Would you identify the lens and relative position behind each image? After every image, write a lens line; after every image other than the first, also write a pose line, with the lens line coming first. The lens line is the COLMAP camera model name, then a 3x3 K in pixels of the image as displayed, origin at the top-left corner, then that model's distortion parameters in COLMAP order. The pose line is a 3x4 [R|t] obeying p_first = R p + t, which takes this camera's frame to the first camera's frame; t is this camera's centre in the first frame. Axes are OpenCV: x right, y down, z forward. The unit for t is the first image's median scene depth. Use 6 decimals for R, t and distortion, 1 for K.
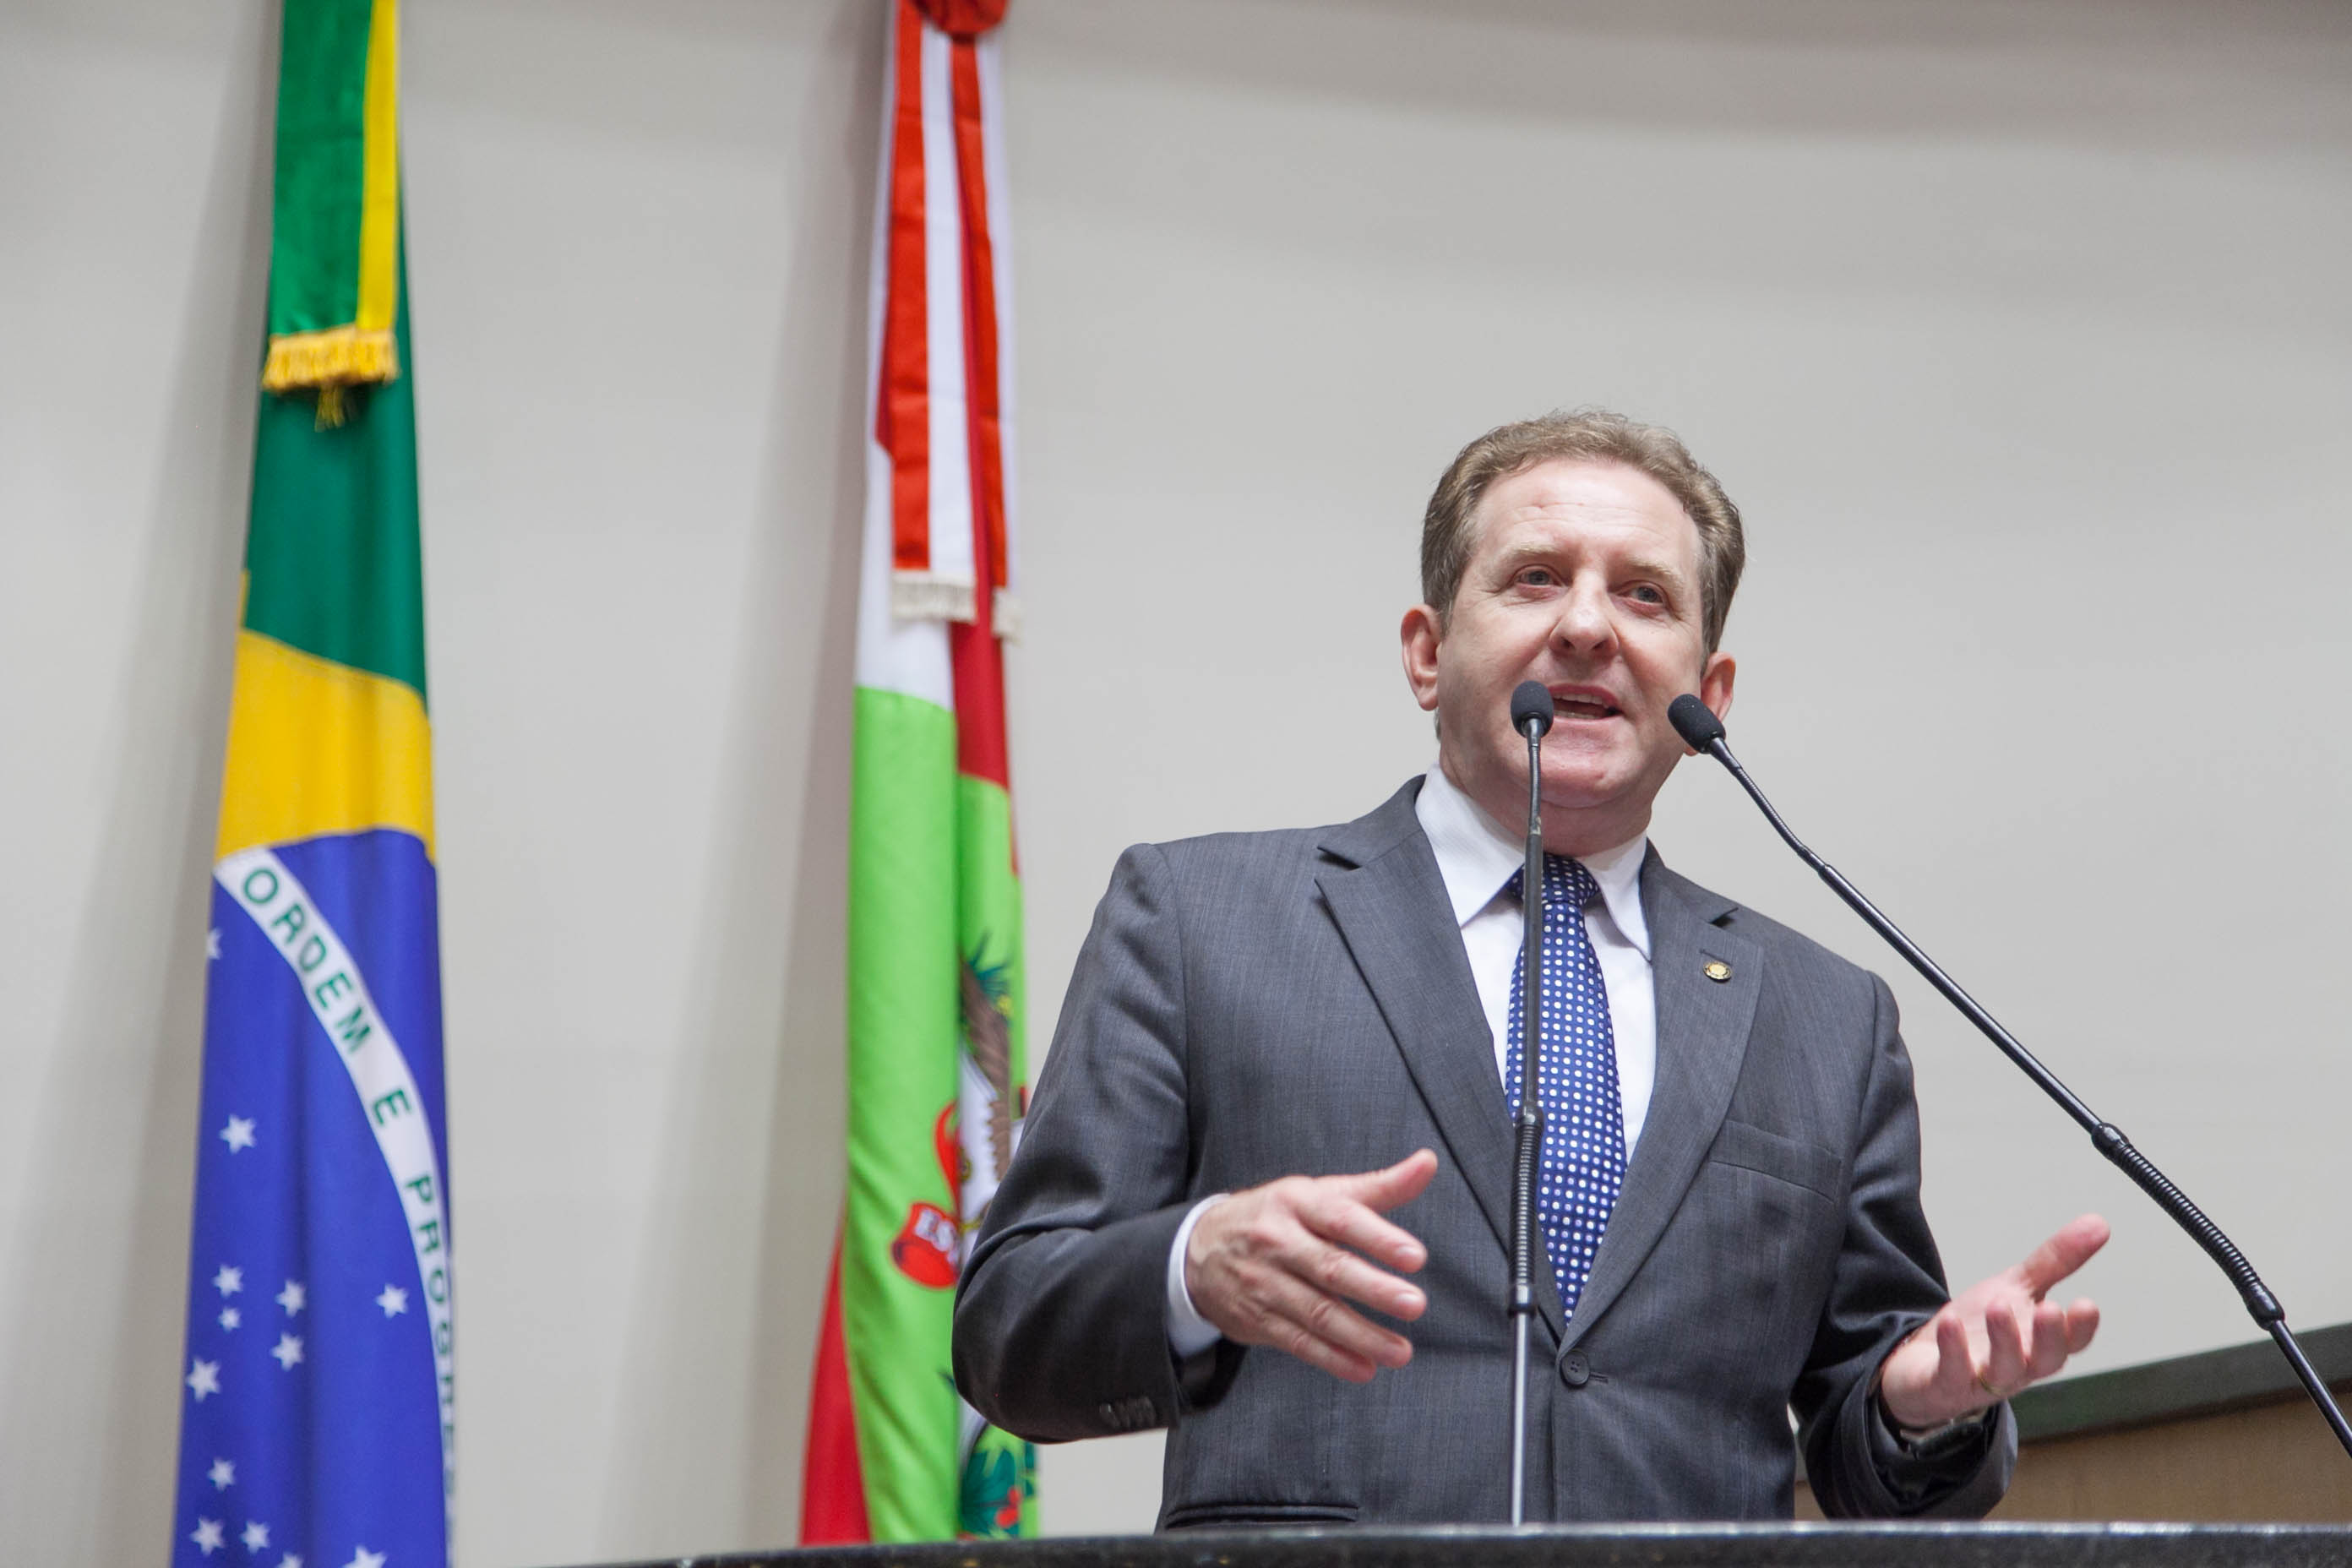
lens RADIAL K [[5372.1, 0, 1174.9], [0, 5372.1, 782.3], [0, 0, 1]] dist [-0.076479, 0.000000]
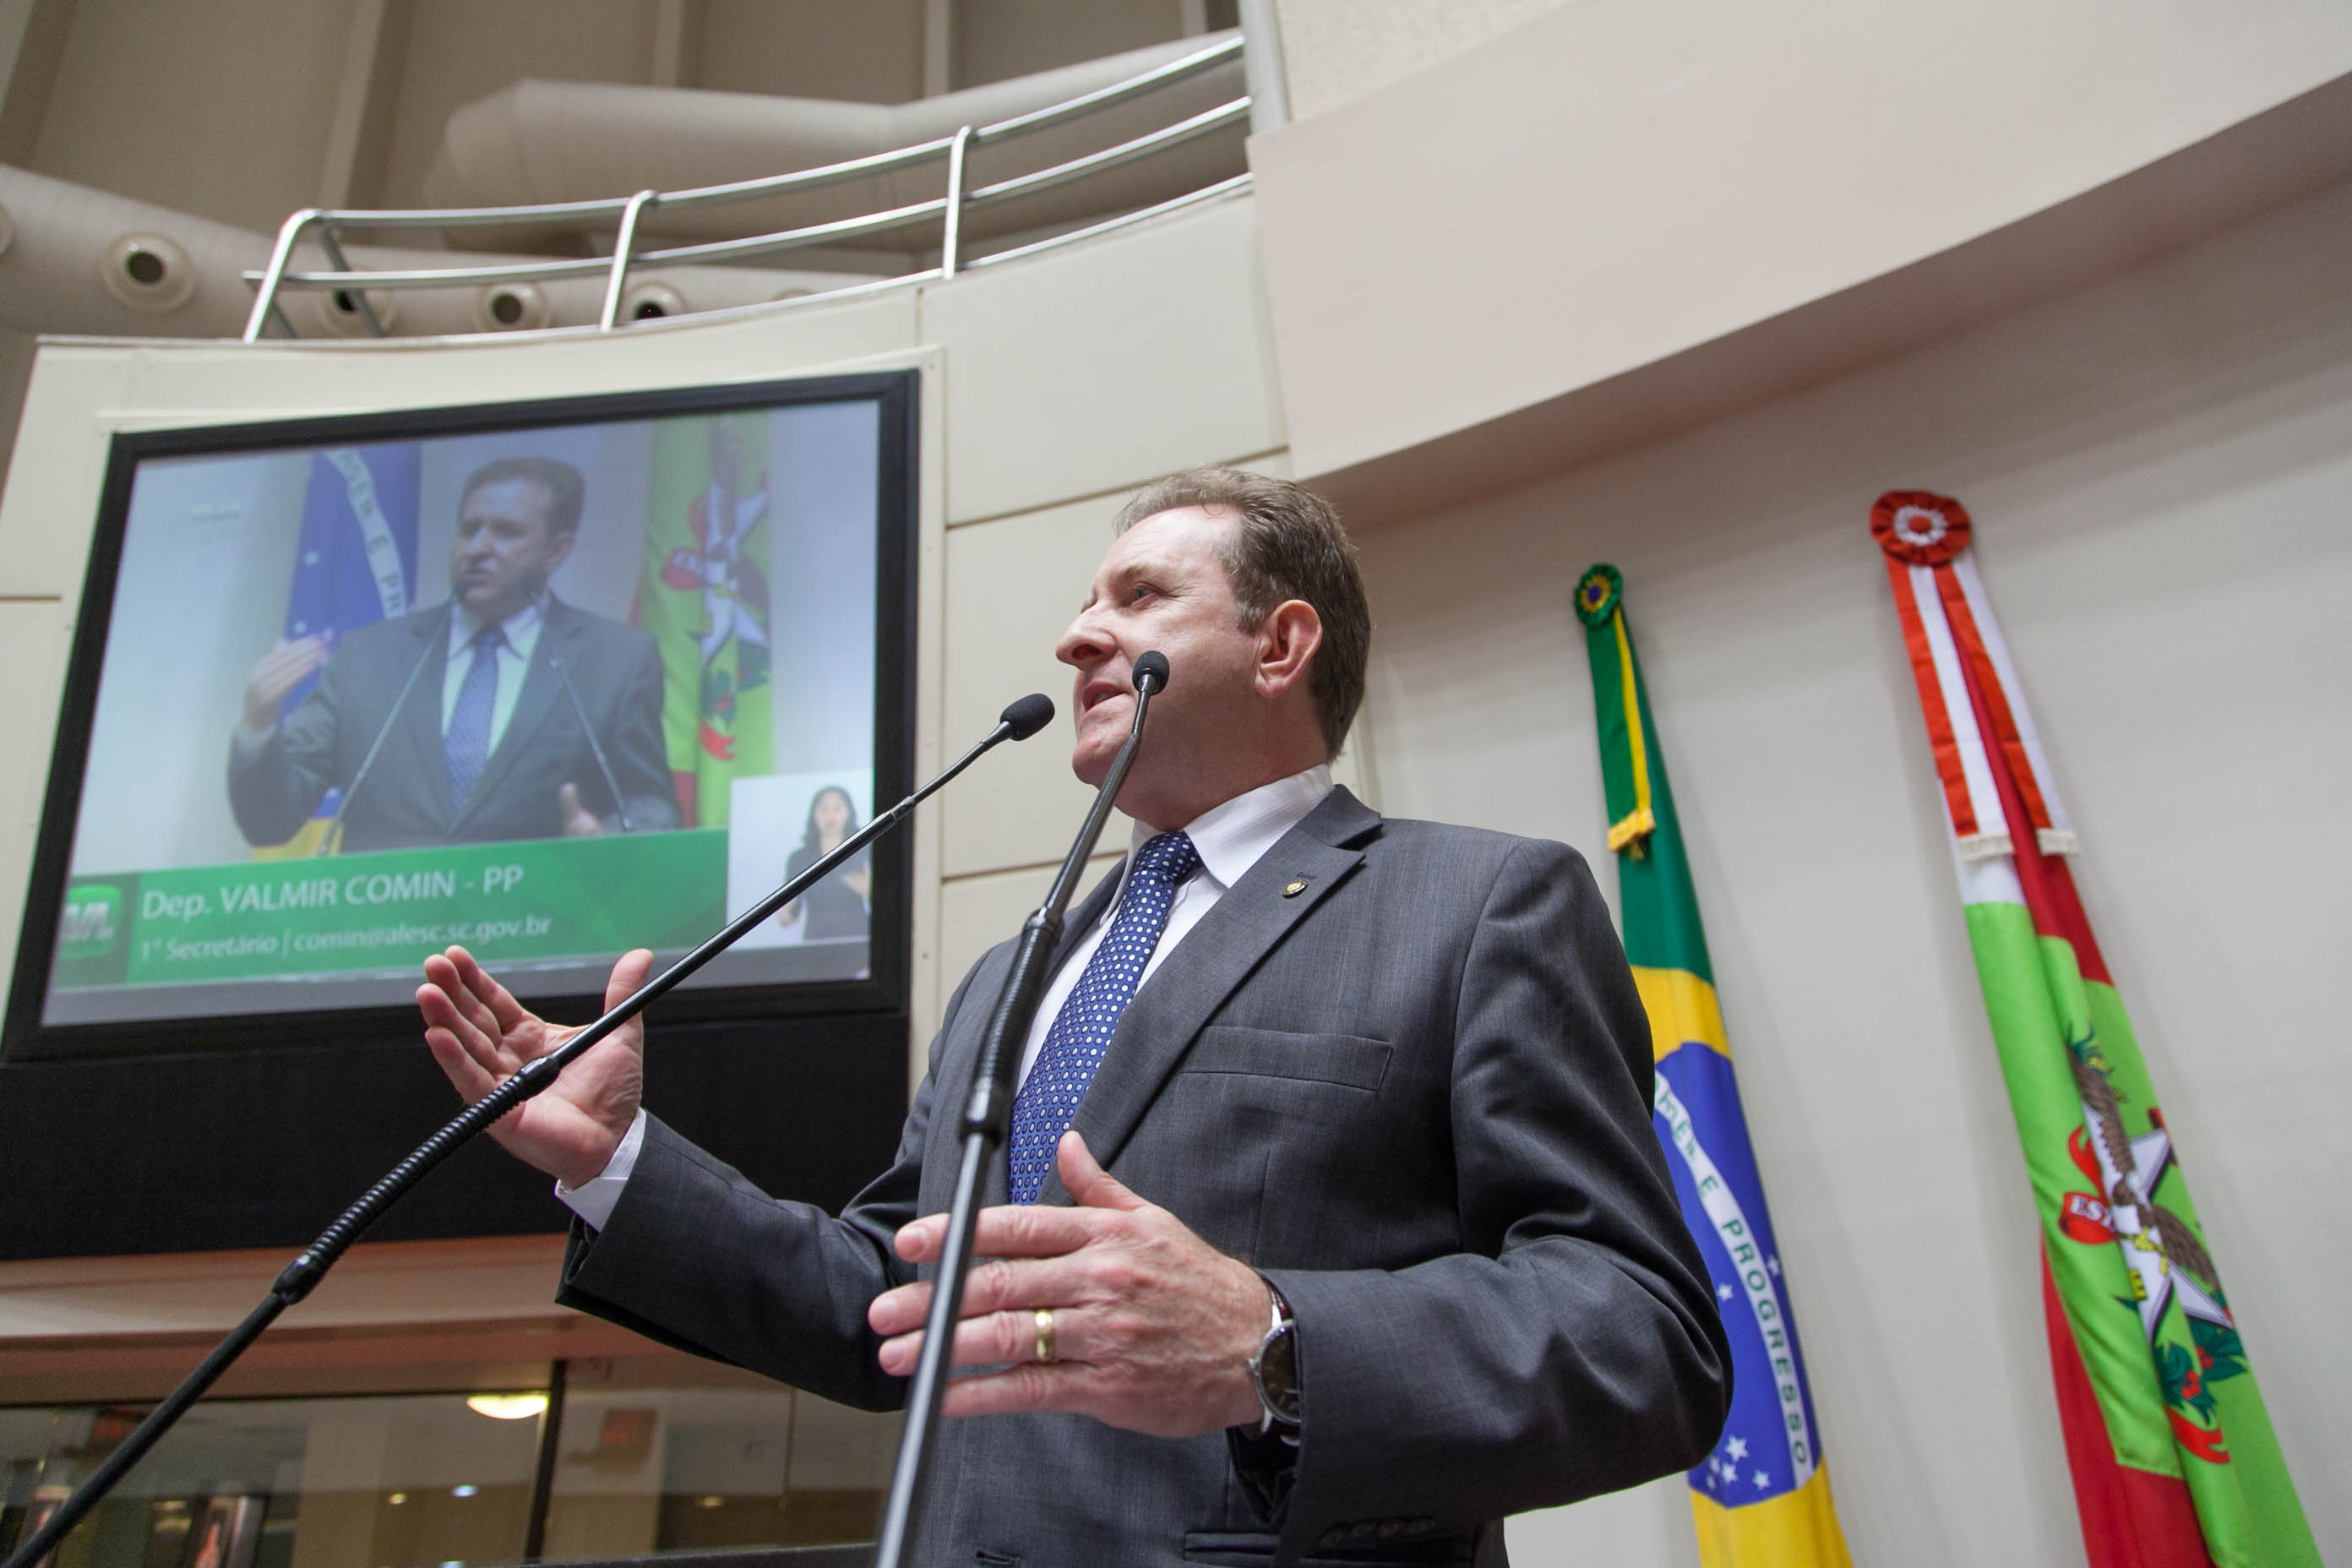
lens RADIAL K [[1578.4, 0, 1119.3], [0, 1578.4, 774.3], [0, 0, 1]] dist [0.032485, 0.008361]
pose [[0.598628, -0.352188, -0.719450, 0.179747], [0.175647, 0.934014, -0.311073, 0.060274], [0.781532, 0.059848, 0.620988, 0.454861]]
